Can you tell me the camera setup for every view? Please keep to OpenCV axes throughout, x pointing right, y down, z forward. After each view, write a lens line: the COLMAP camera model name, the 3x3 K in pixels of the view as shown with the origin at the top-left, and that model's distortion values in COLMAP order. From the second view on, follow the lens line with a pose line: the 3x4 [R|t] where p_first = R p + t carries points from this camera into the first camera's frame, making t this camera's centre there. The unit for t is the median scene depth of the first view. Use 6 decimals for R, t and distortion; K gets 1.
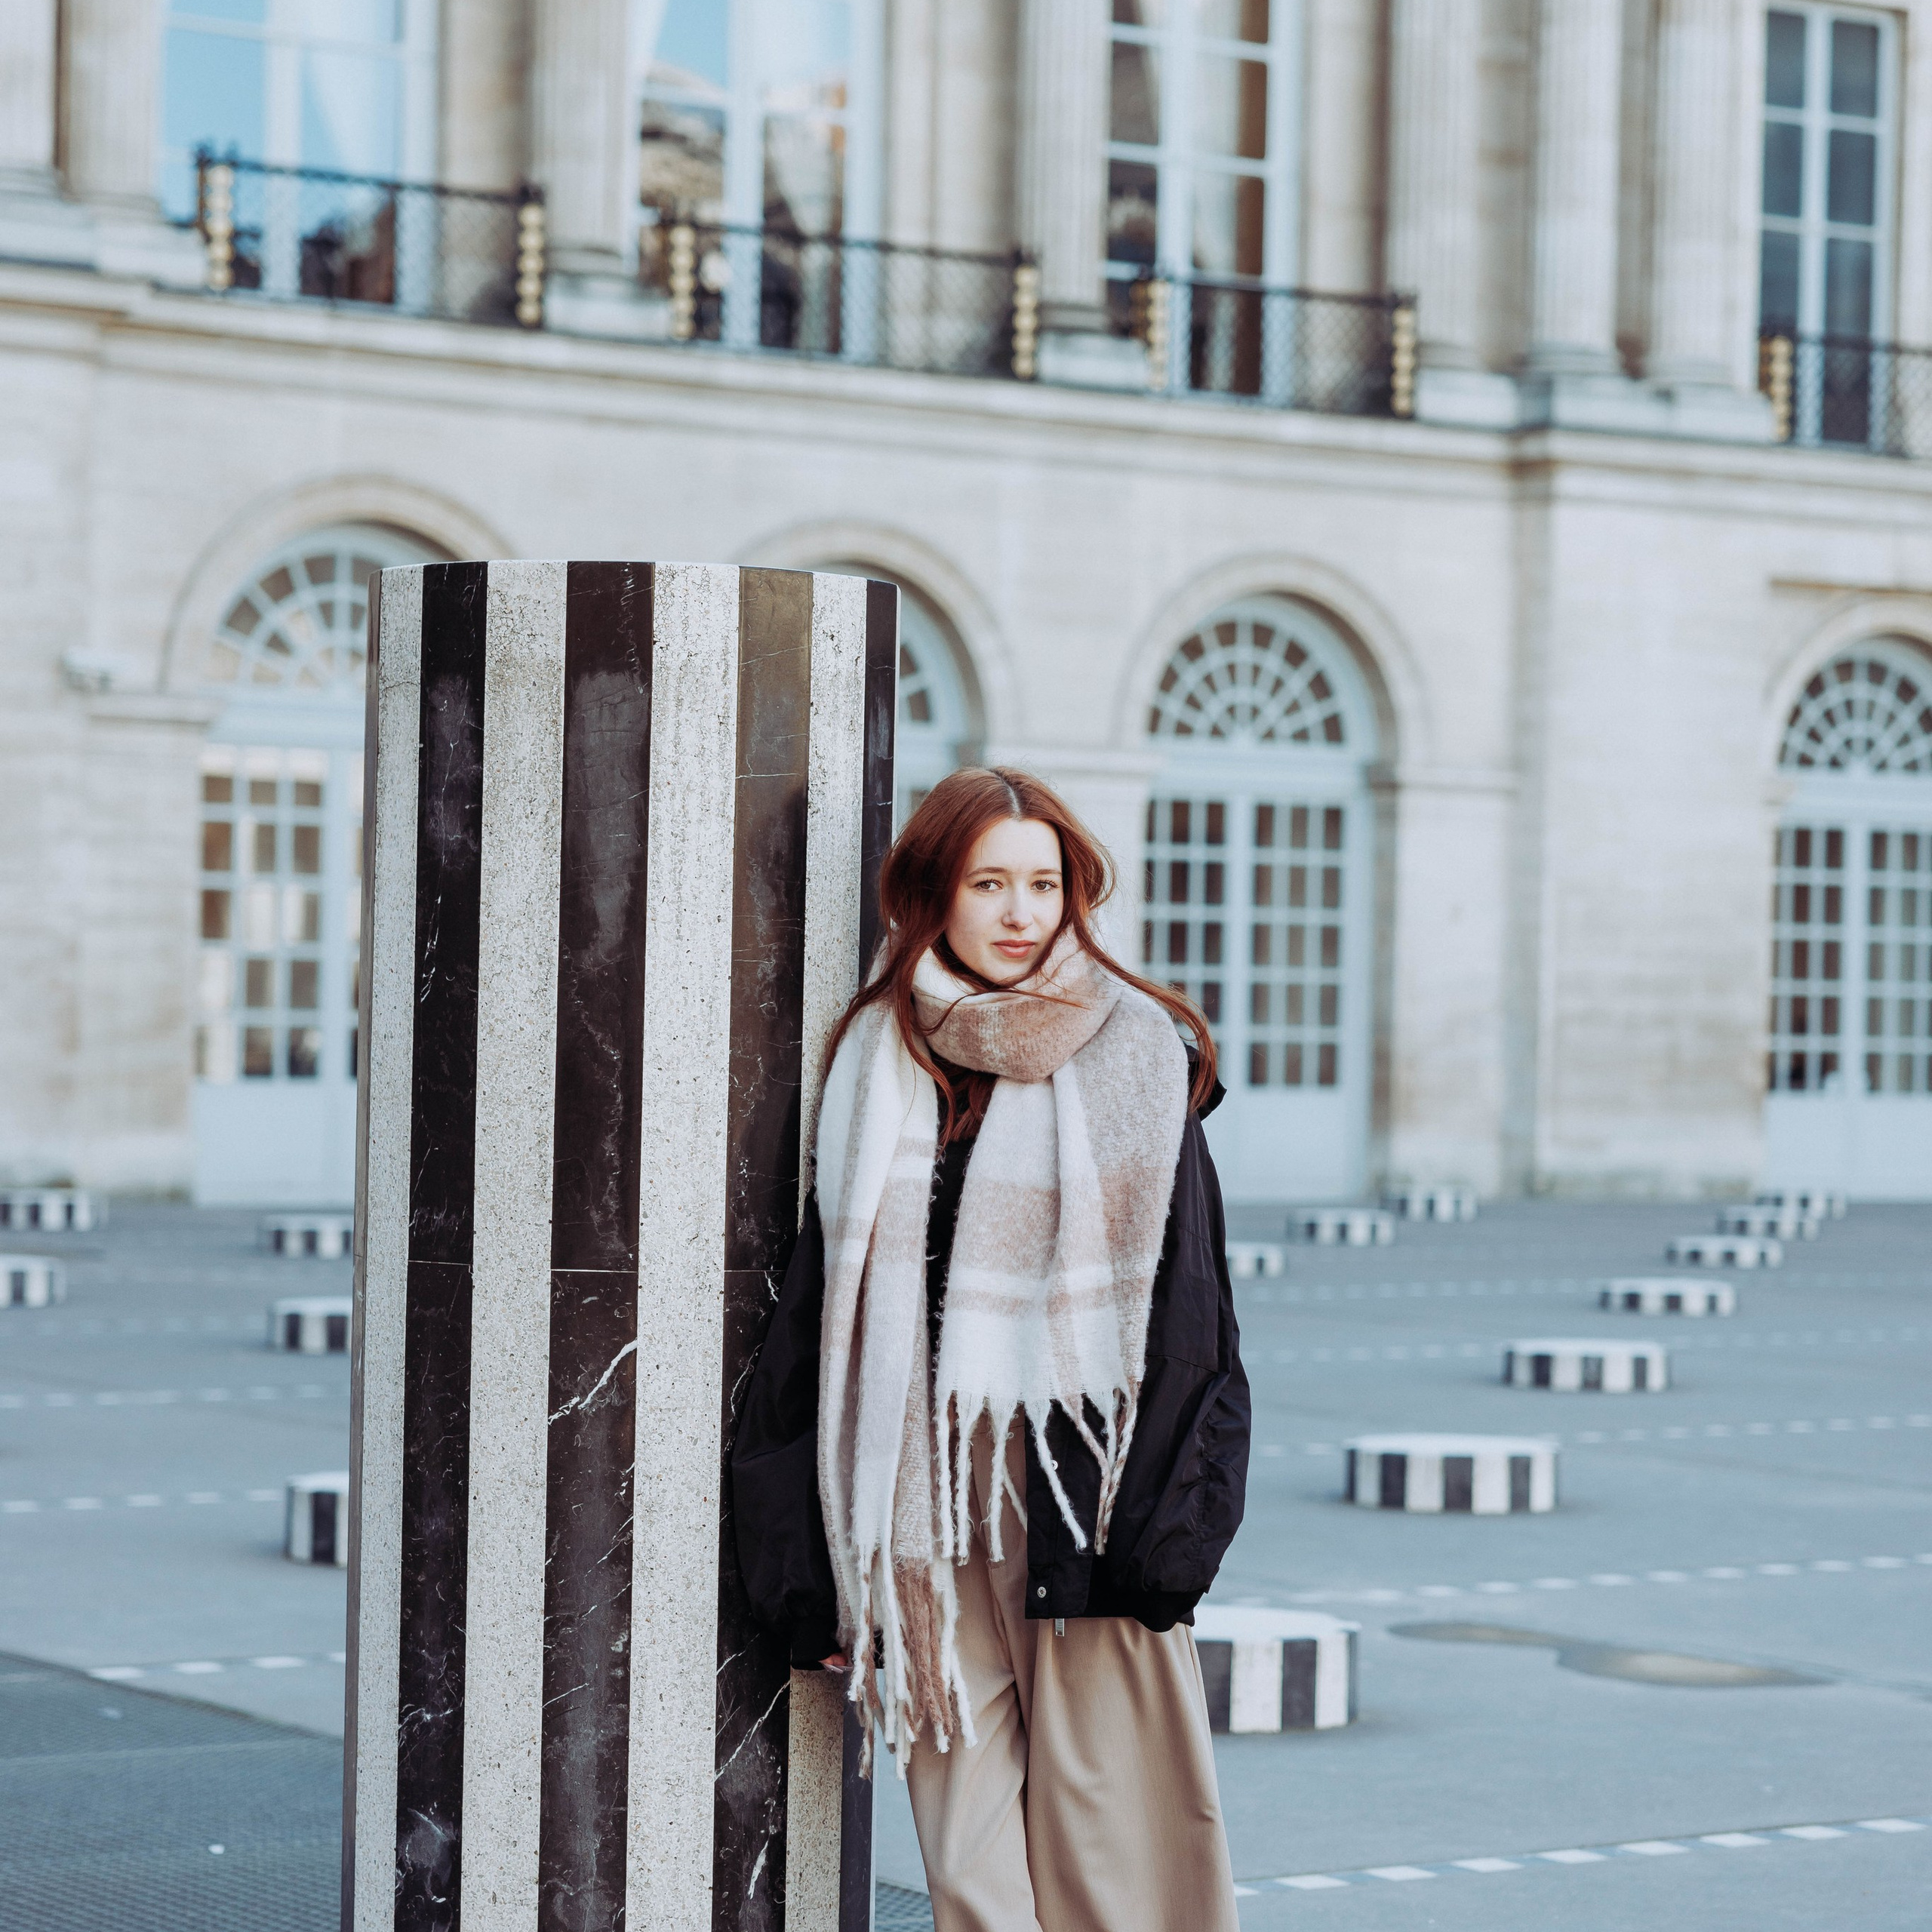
lens RADIAL K [[6382.6, 0, 789.4], [0, 6382.6, 967.6], [0, 0, 1]] dist [-0.009272, 0.743449]
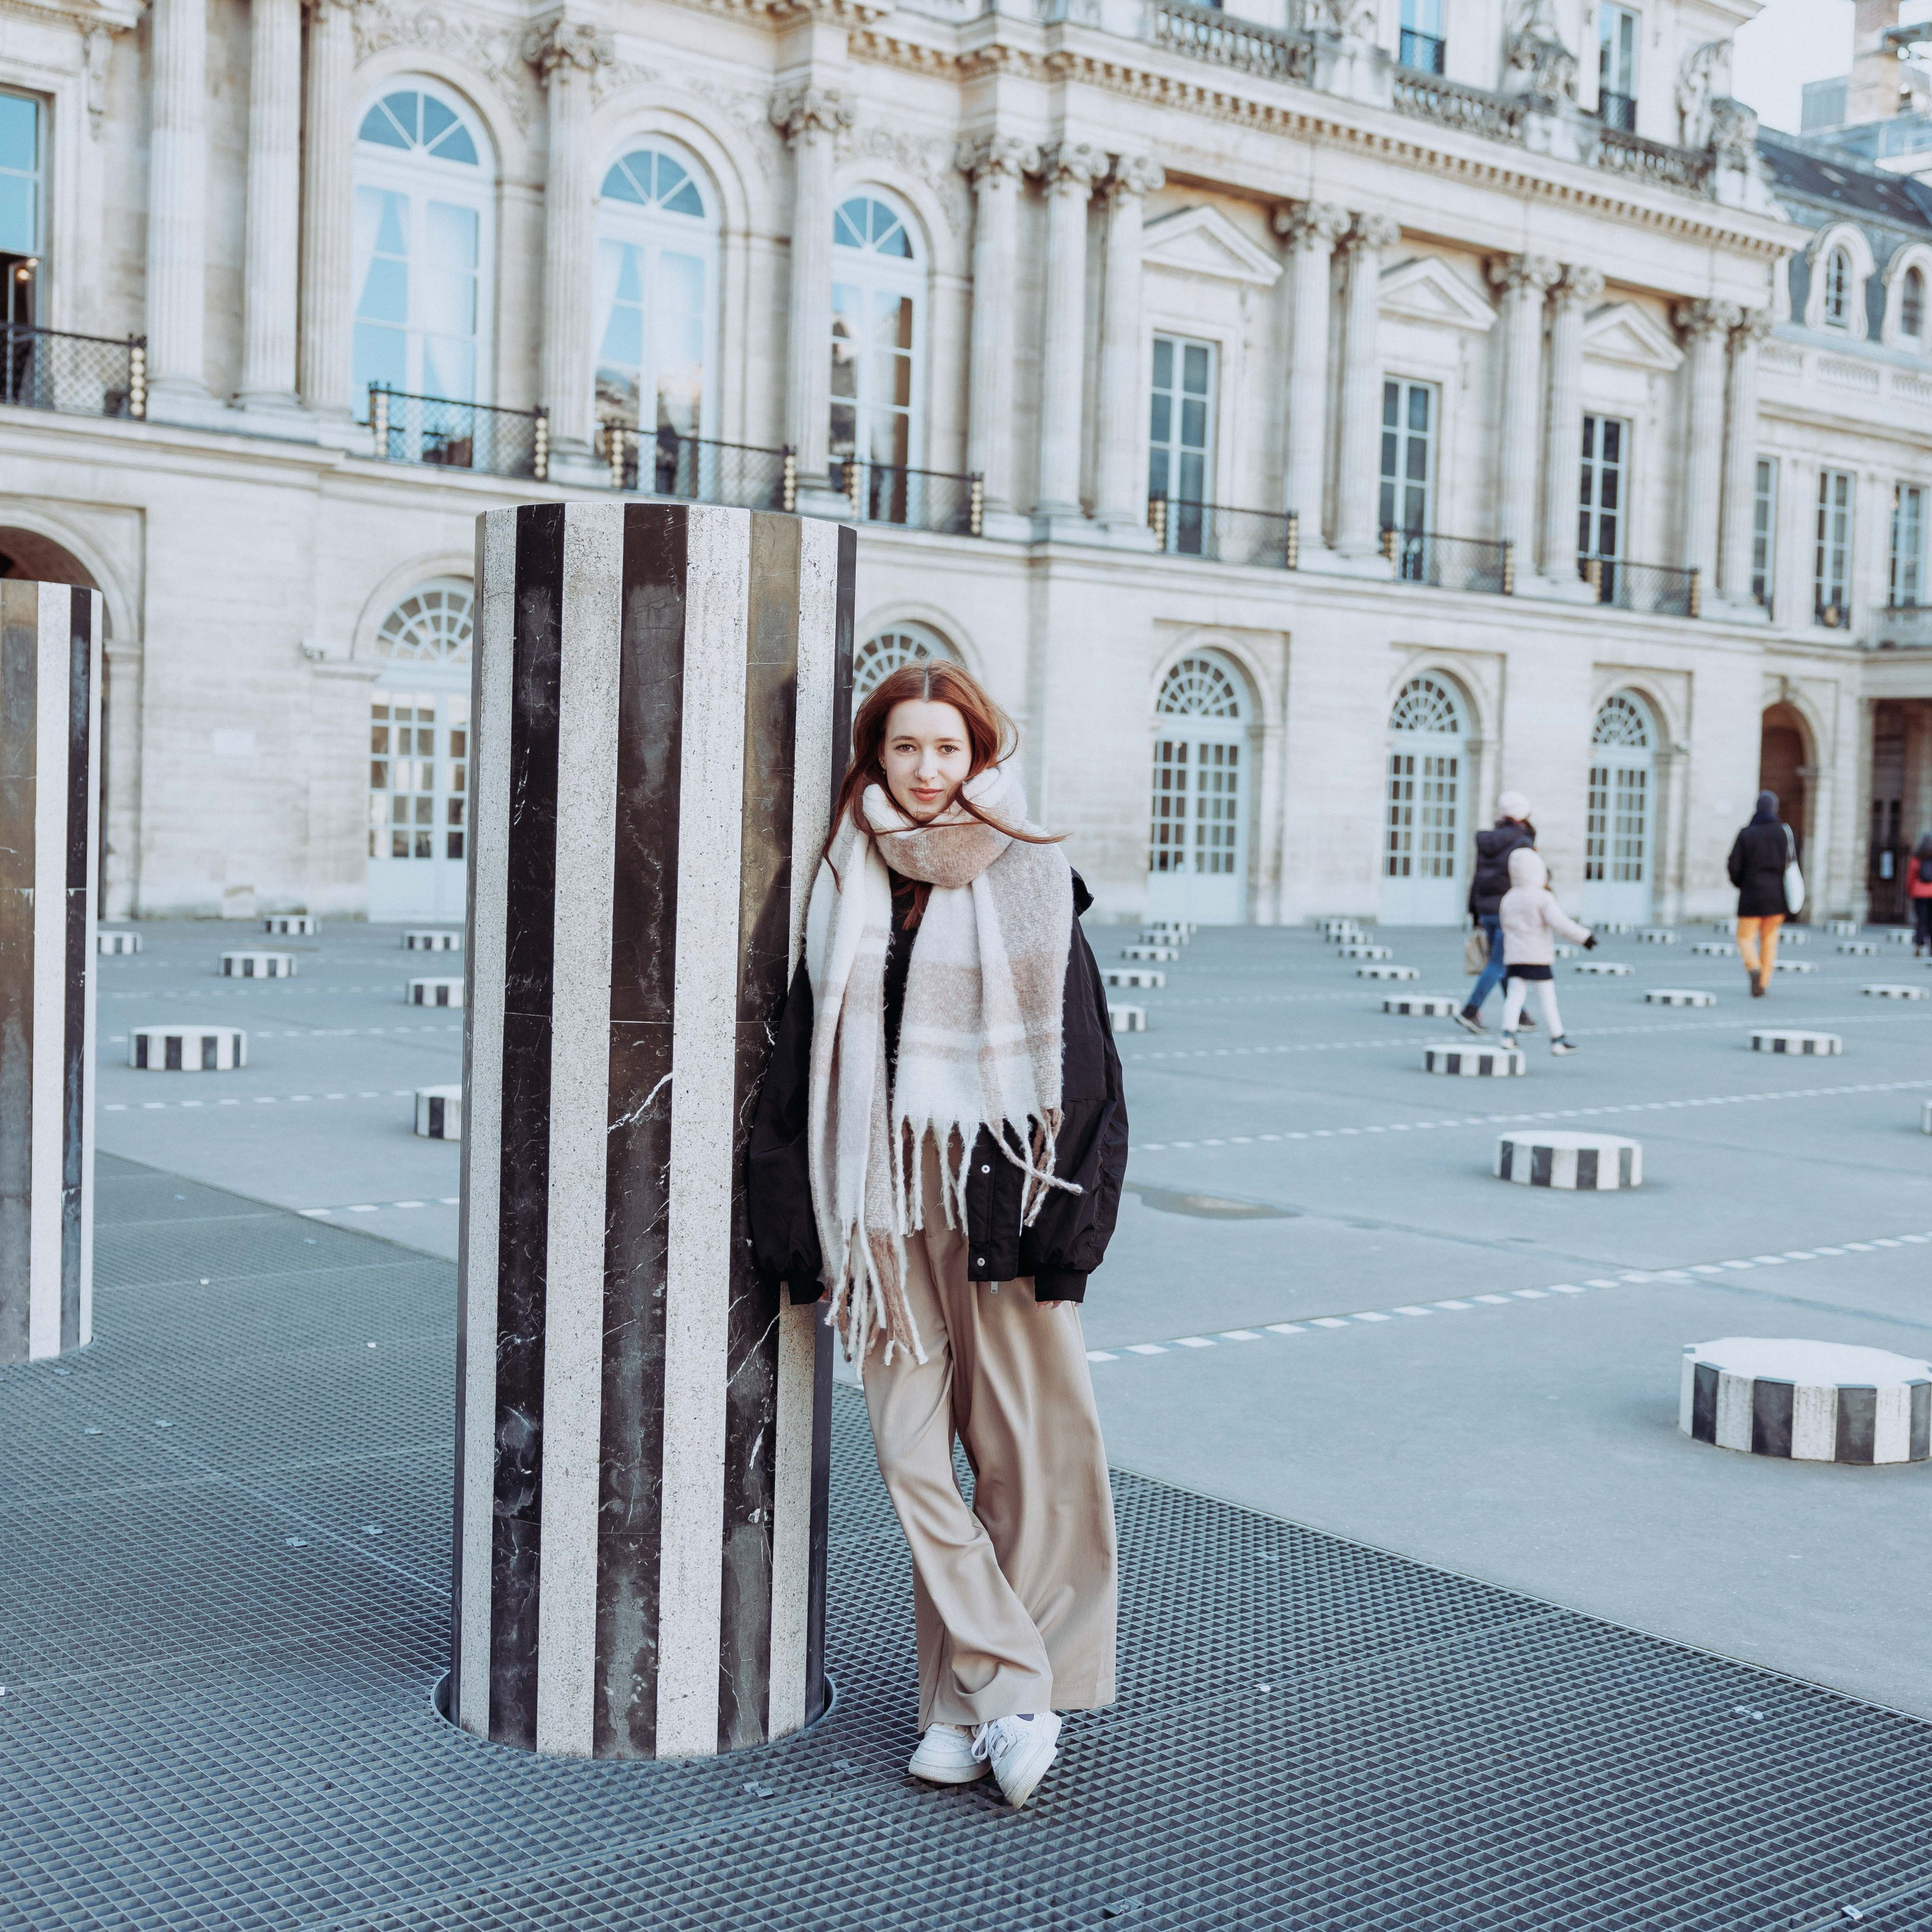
lens RADIAL K [[2641.4, 0, 908.5], [0, 2641.4, 966.3], [0, 0, 1]] dist [-0.022563, 0.074688]
pose [[0.994346, 0.005404, 0.106047, -0.020697], [-0.011792, 0.998146, 0.059710, 0.000496], [-0.105527, -0.060623, 0.992567, 0.262853]]
